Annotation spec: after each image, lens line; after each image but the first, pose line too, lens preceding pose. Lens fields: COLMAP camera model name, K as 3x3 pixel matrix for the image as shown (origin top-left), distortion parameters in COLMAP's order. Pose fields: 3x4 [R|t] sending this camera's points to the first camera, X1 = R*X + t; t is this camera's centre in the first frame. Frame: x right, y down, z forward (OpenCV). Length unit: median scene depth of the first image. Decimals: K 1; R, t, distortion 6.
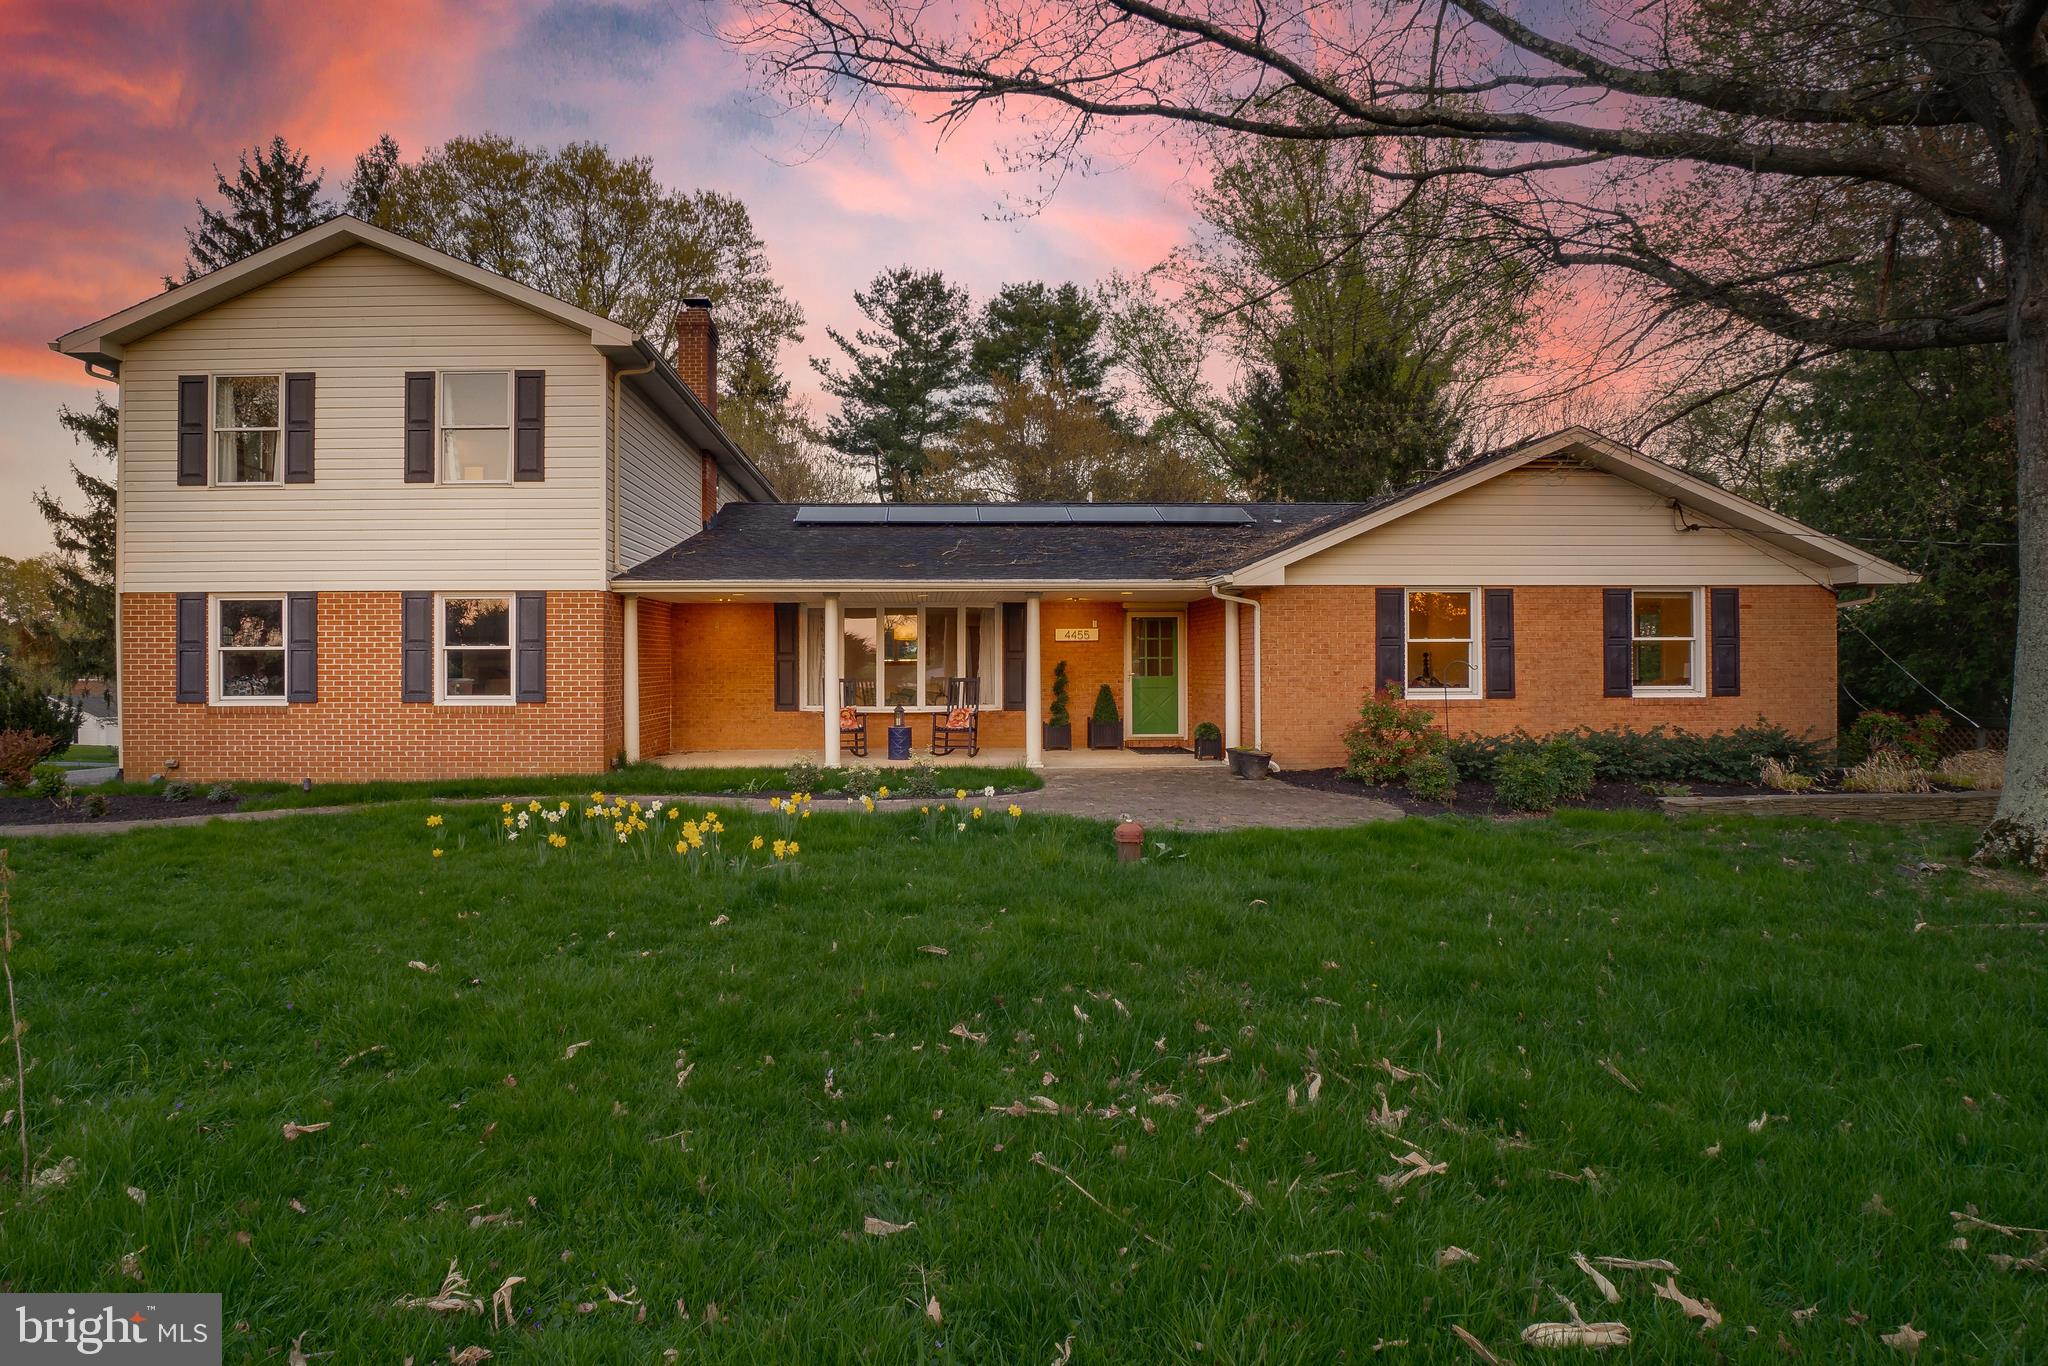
lens RADIAL K [[913.2, 0, 967.0], [0, 913.2, 675.6], [0, 0, 1]] dist [0.000404, 0.000144]
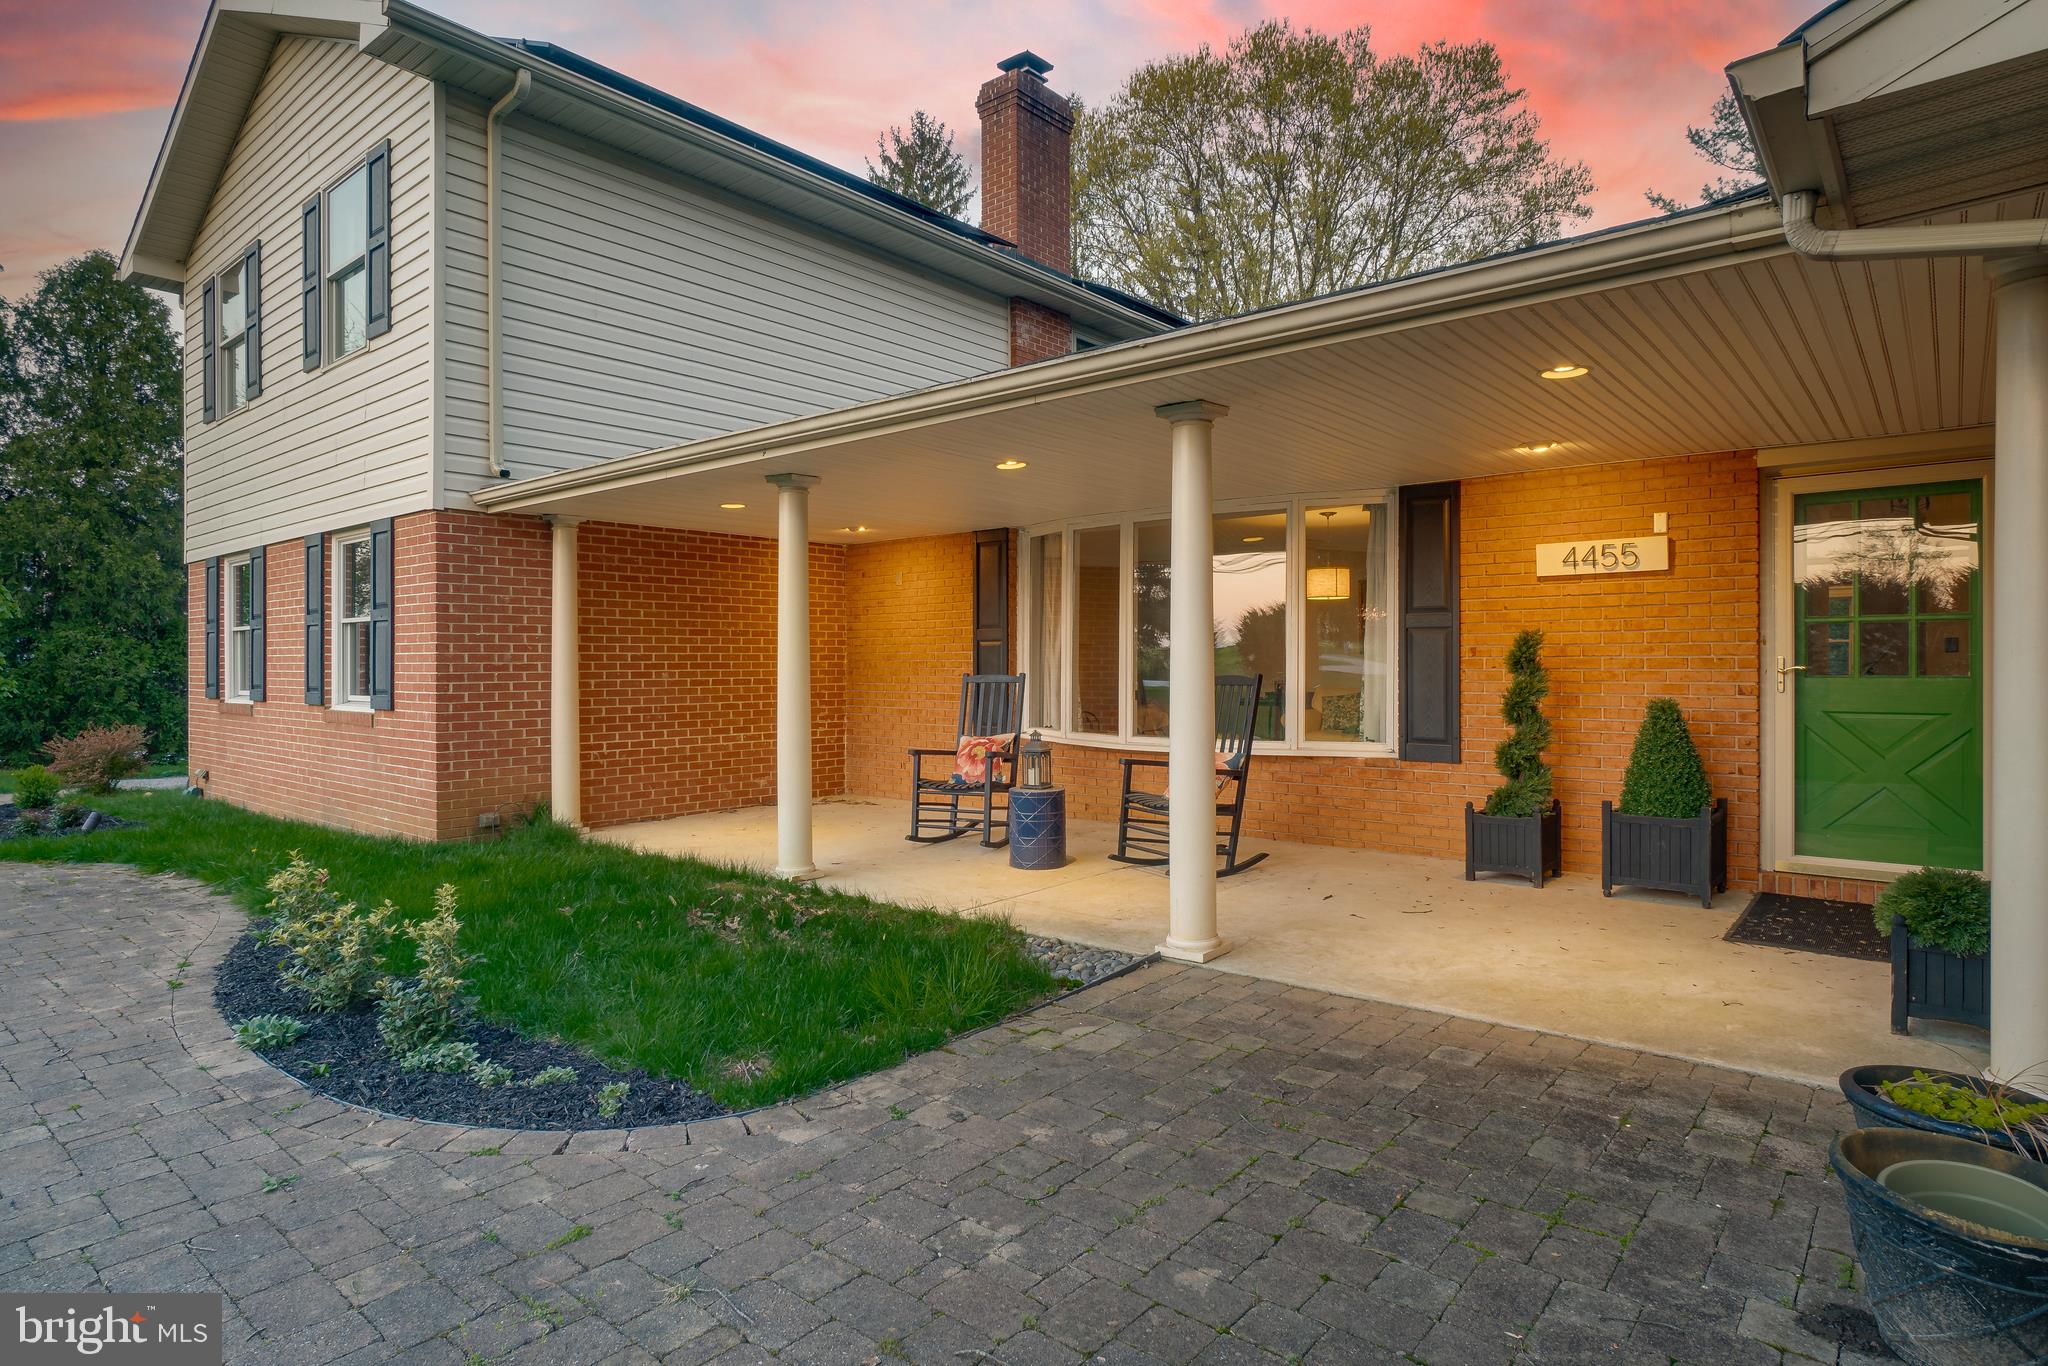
lens RADIAL K [[1111.9, 0, 1024.0], [0, 1111.9, 683.0], [0, 0, 1]] dist [-0.000765, -0.000145]
pose [[0.785300, 0.010997, -0.619018, 0.208251], [-0.008462, 0.999939, 0.007030, 0.003064], [0.619058, -0.000282, 0.785345, 0.512532]]
